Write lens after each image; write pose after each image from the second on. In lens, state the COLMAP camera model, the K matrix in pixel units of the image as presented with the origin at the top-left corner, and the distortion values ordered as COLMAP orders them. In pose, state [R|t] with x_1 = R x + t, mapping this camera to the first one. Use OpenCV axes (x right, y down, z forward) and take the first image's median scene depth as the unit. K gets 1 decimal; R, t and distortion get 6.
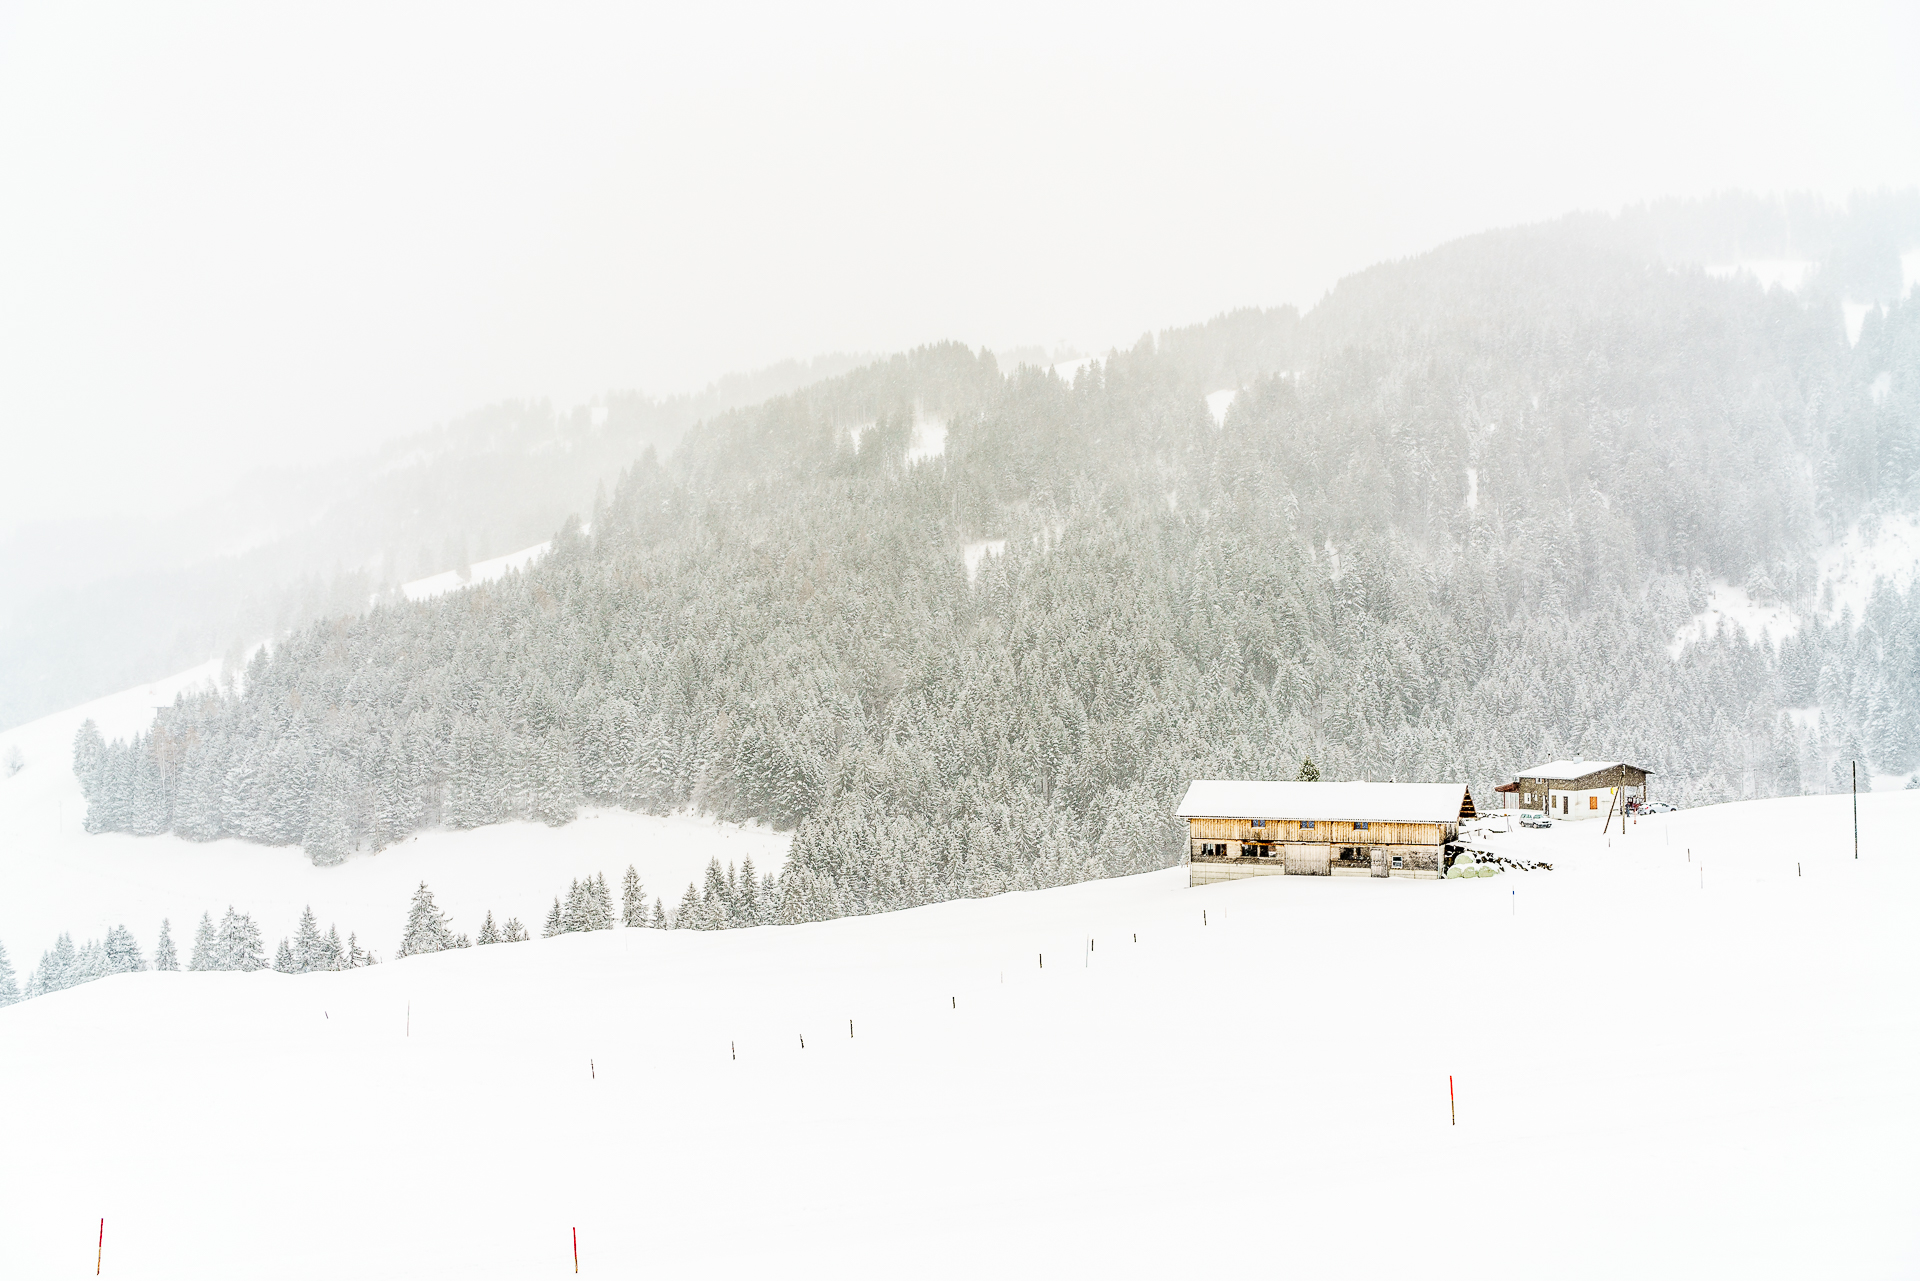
lens RADIAL K [[1956.3, 0, 958.9], [0, 1956.3, 637.7], [0, 0, 1]] dist [-0.012290, 0.000000]
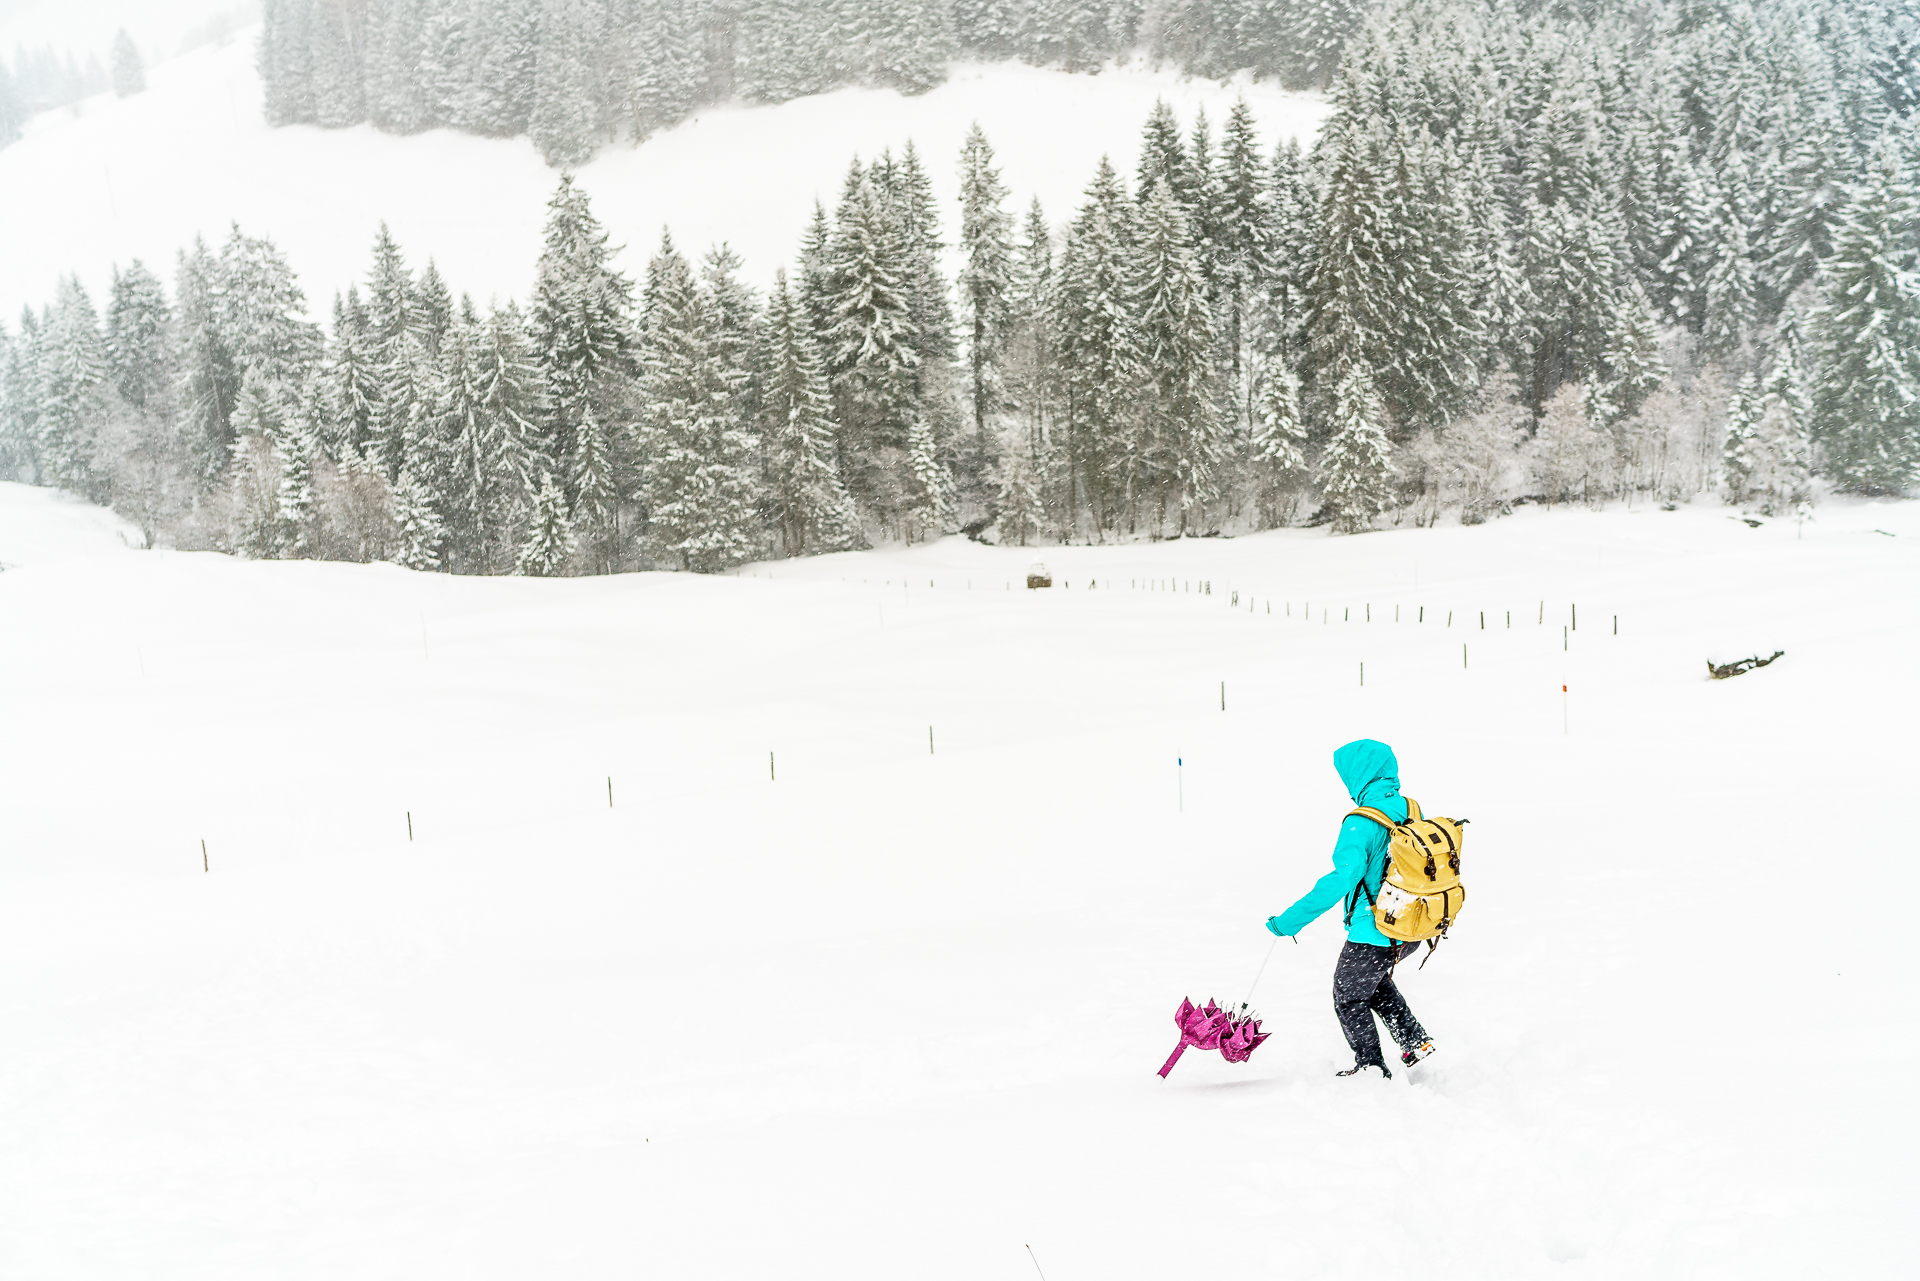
lens RADIAL K [[1956.3, 0, 959.4], [0, 1956.3, 635.7], [0, 0, 1]] dist [-0.012290, 0.000000]
pose [[0.971055, 0.046017, -0.234383, -0.045062], [0.033215, 0.945719, 0.323285, 0.060327], [0.236536, -0.321712, 0.916816, 0.403612]]
